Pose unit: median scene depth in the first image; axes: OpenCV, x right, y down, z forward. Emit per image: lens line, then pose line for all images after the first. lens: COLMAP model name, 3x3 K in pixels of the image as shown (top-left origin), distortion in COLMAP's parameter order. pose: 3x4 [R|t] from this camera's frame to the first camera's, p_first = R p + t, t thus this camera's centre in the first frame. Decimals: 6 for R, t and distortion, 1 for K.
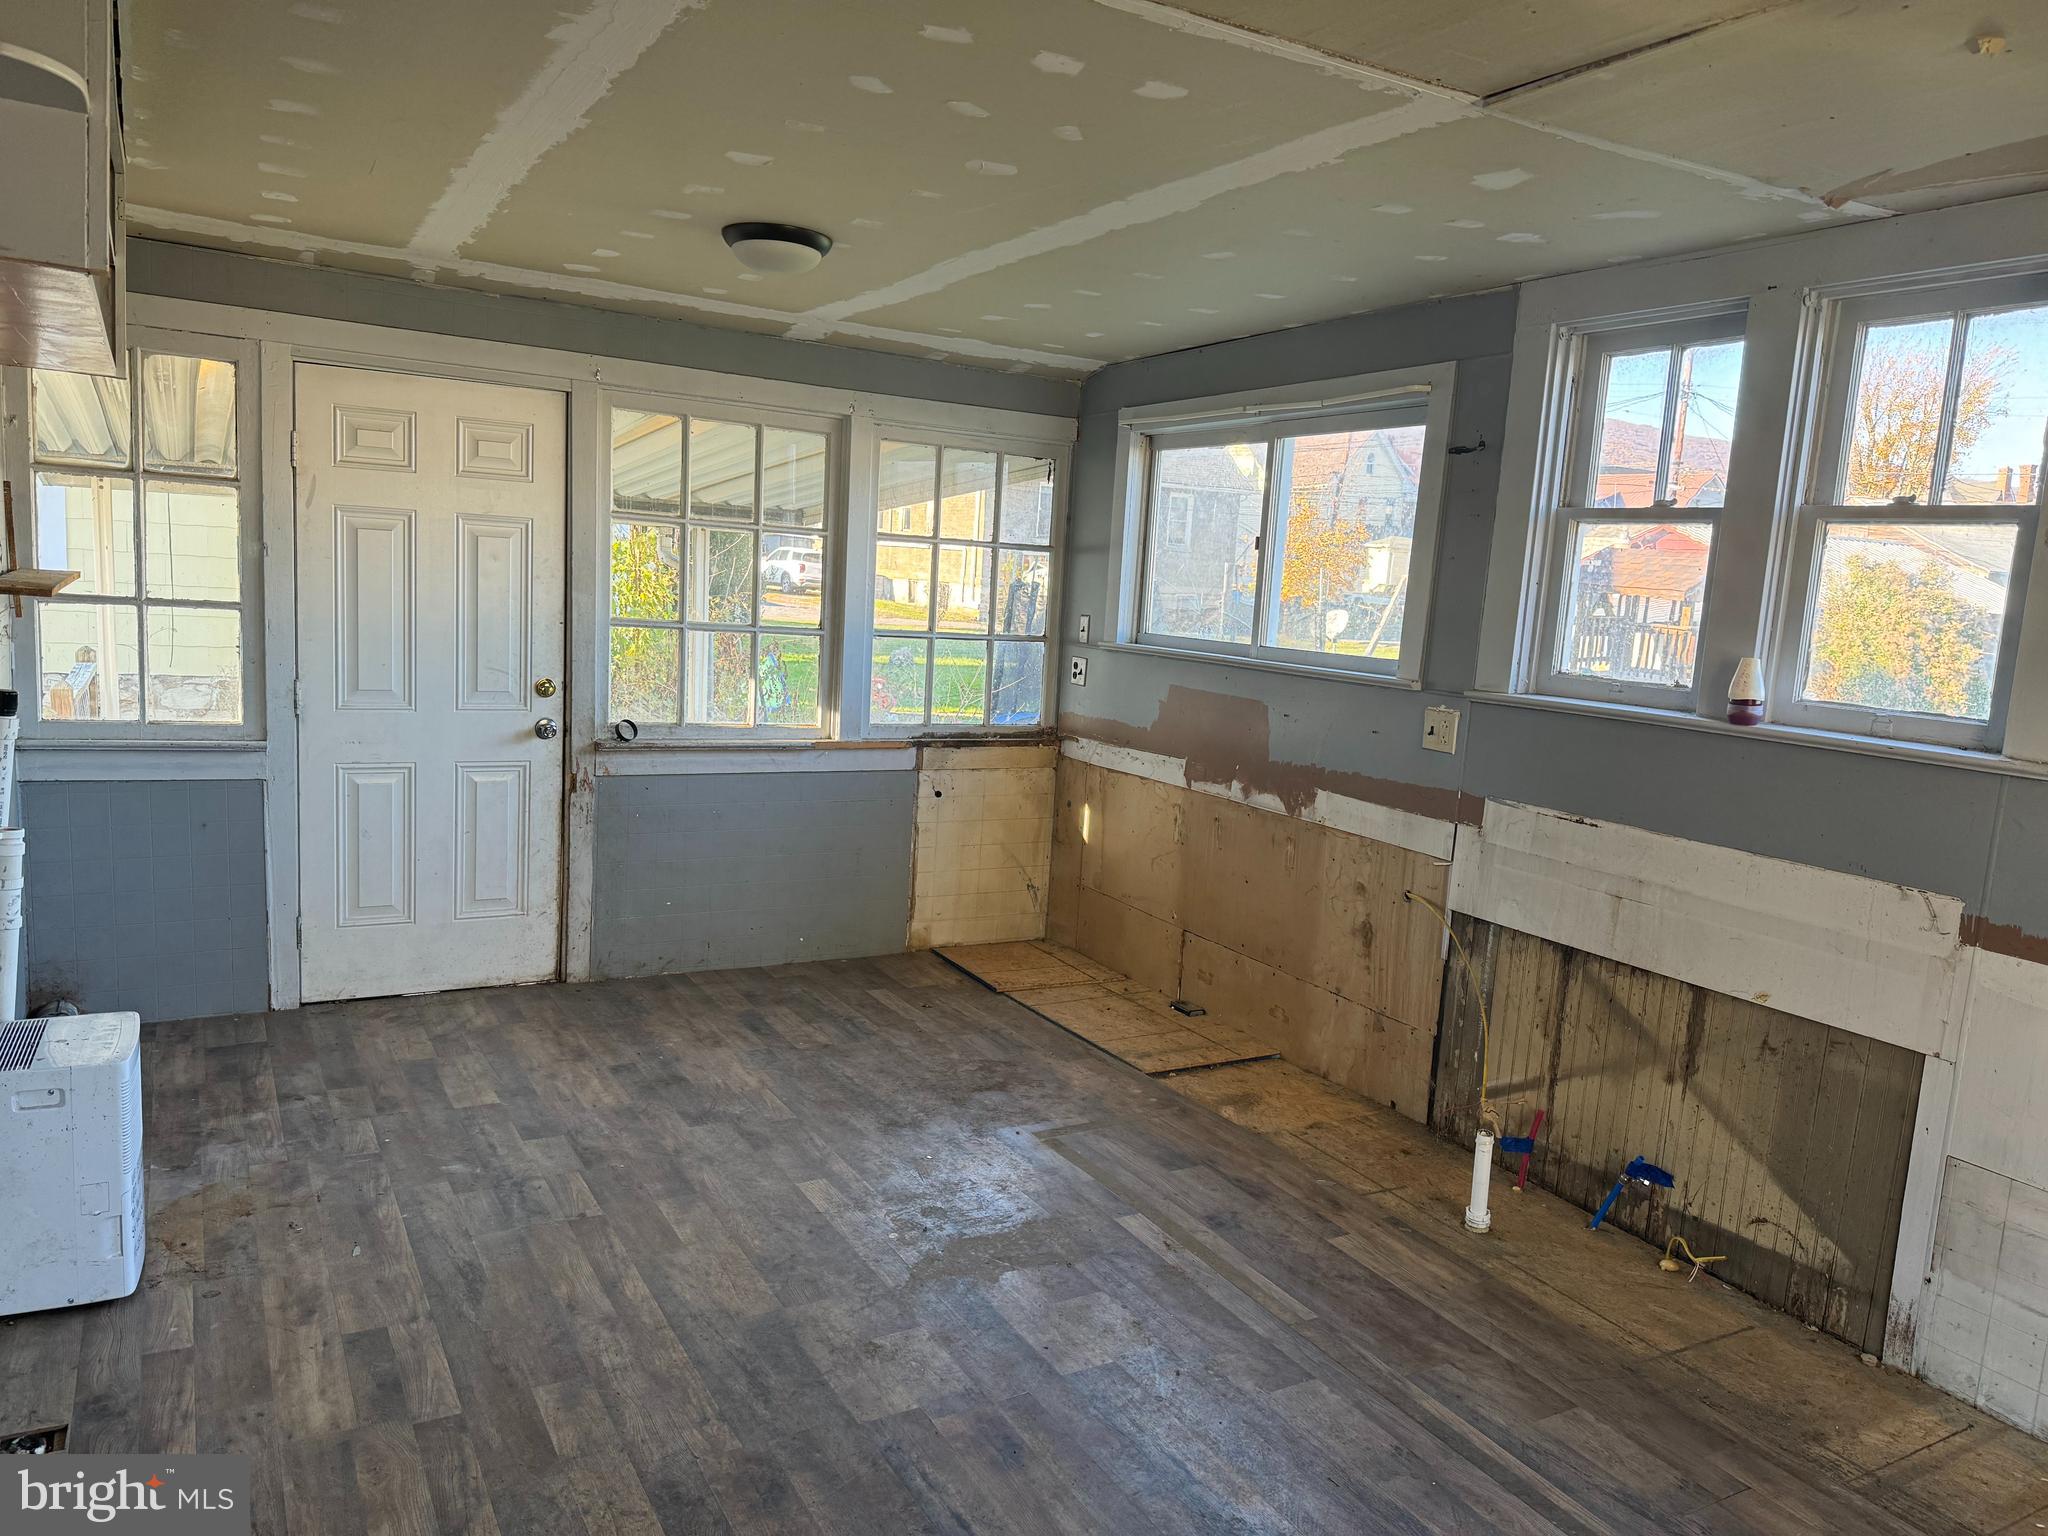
lens RADIAL K [[1463.1, 0, 1028.8], [0, 1463.1, 784.0], [0, 0, 1]] dist [0.028377, -0.025270]
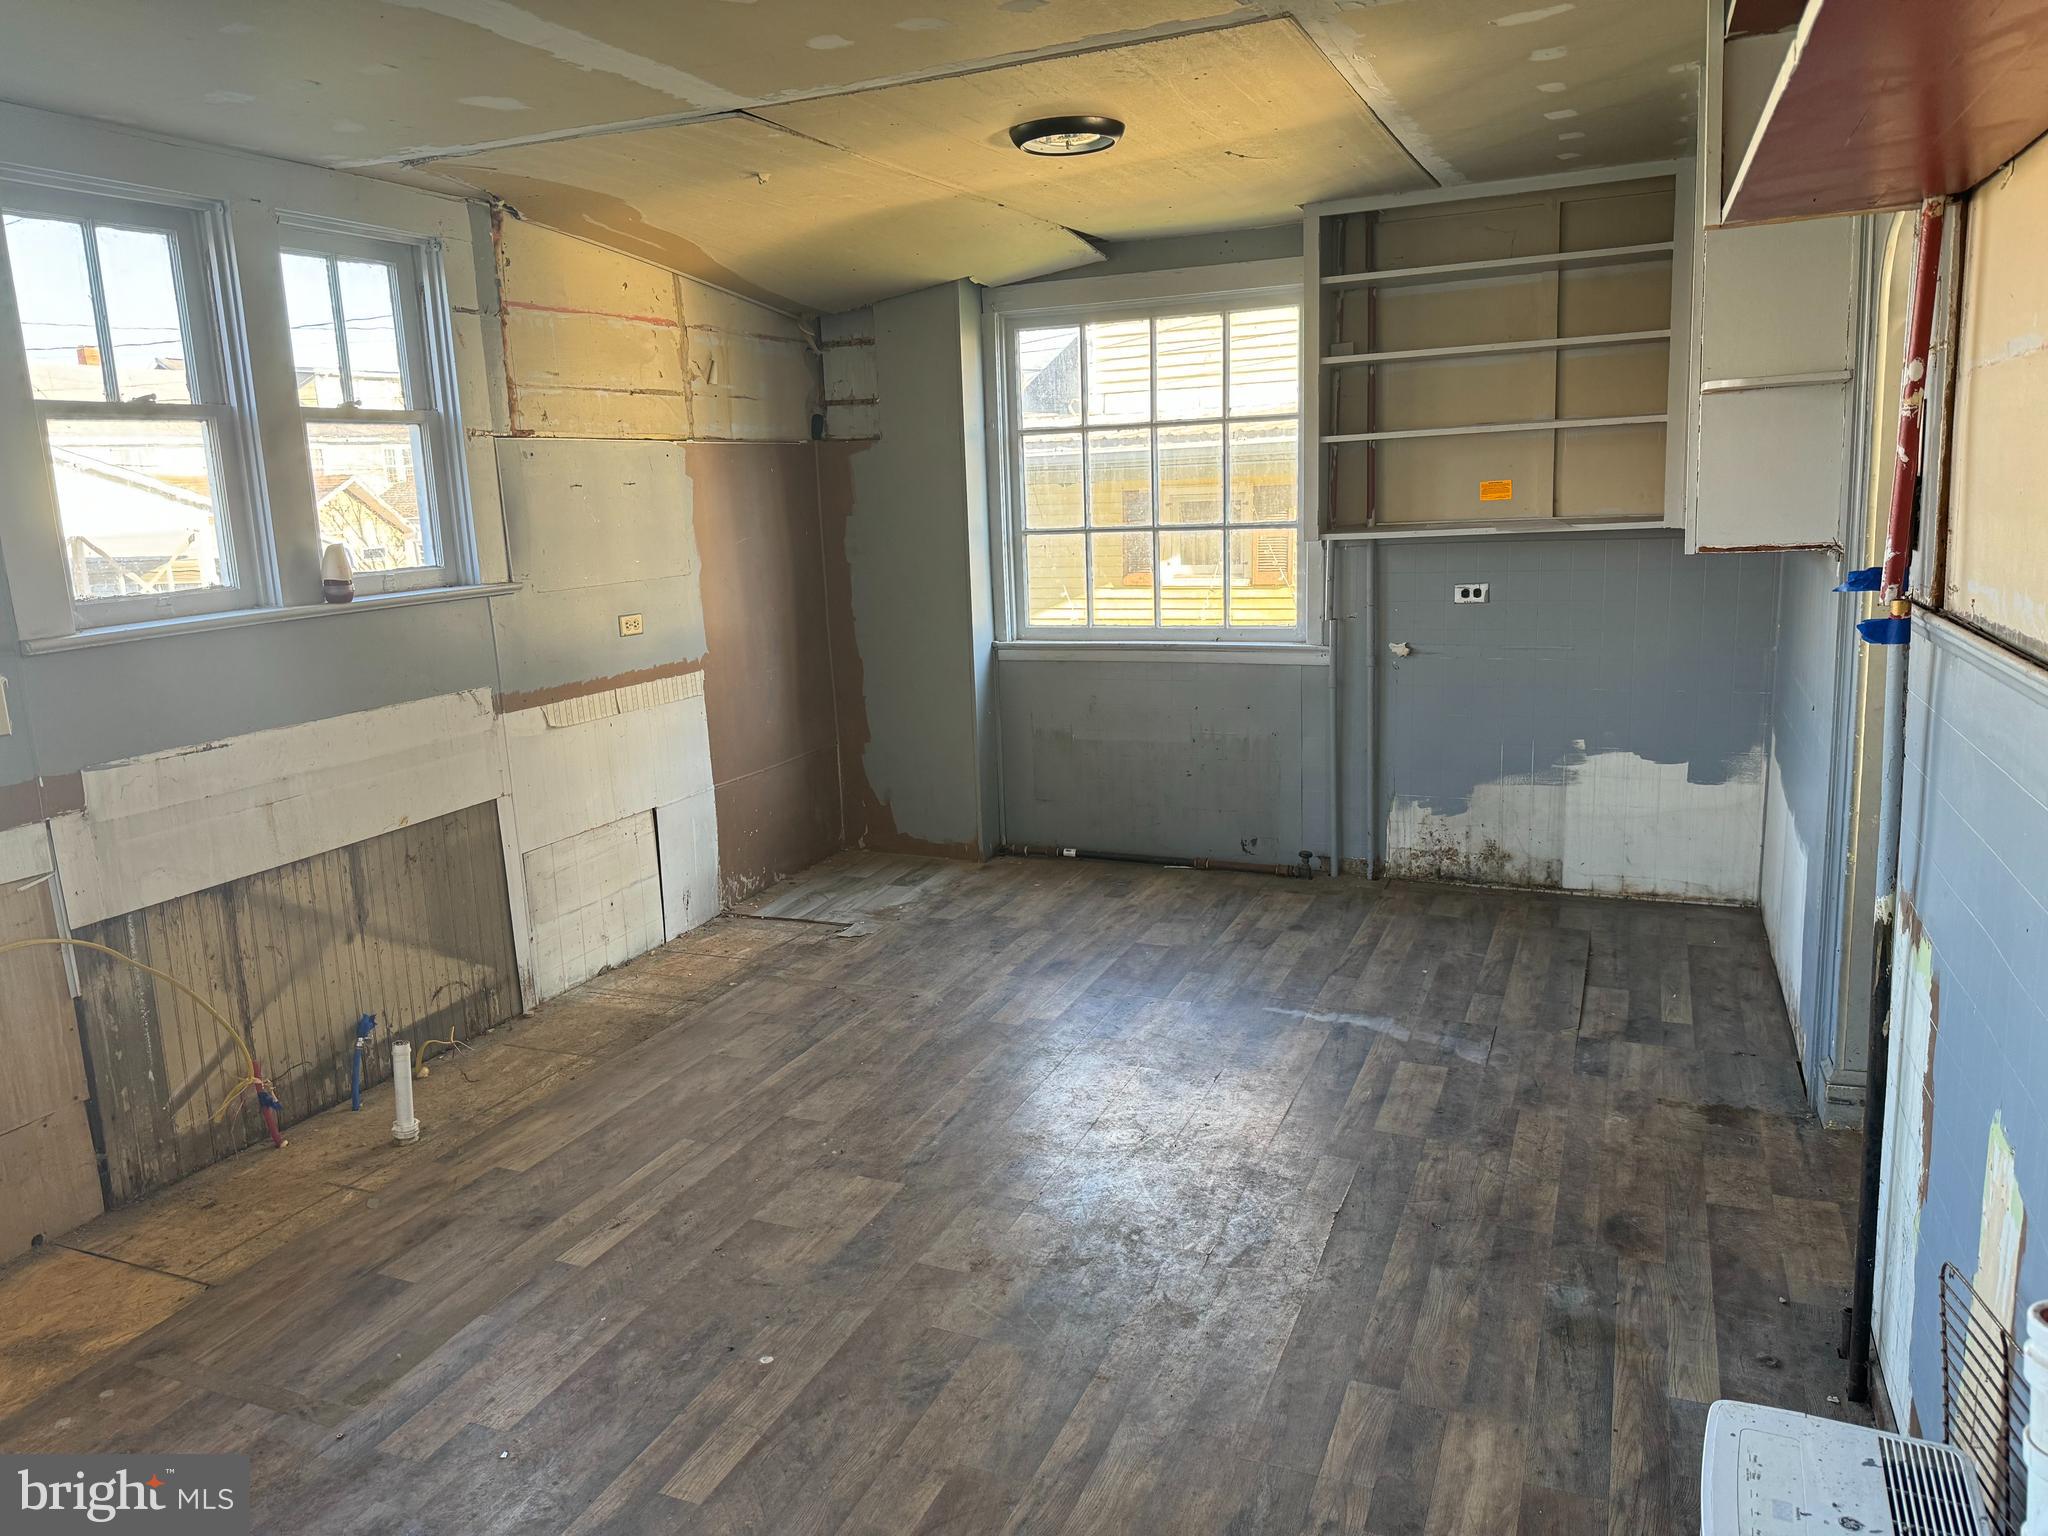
lens RADIAL K [[1463.1, 0, 1028.5], [0, 1463.1, 751.6], [0, 0, 1]] dist [0.028377, -0.025270]
pose [[-0.616842, -0.177791, 0.766744, -0.684921], [0.123623, 0.940179, 0.317460, -0.213005], [-0.777318, 0.290610, -0.557963, 1.180261]]
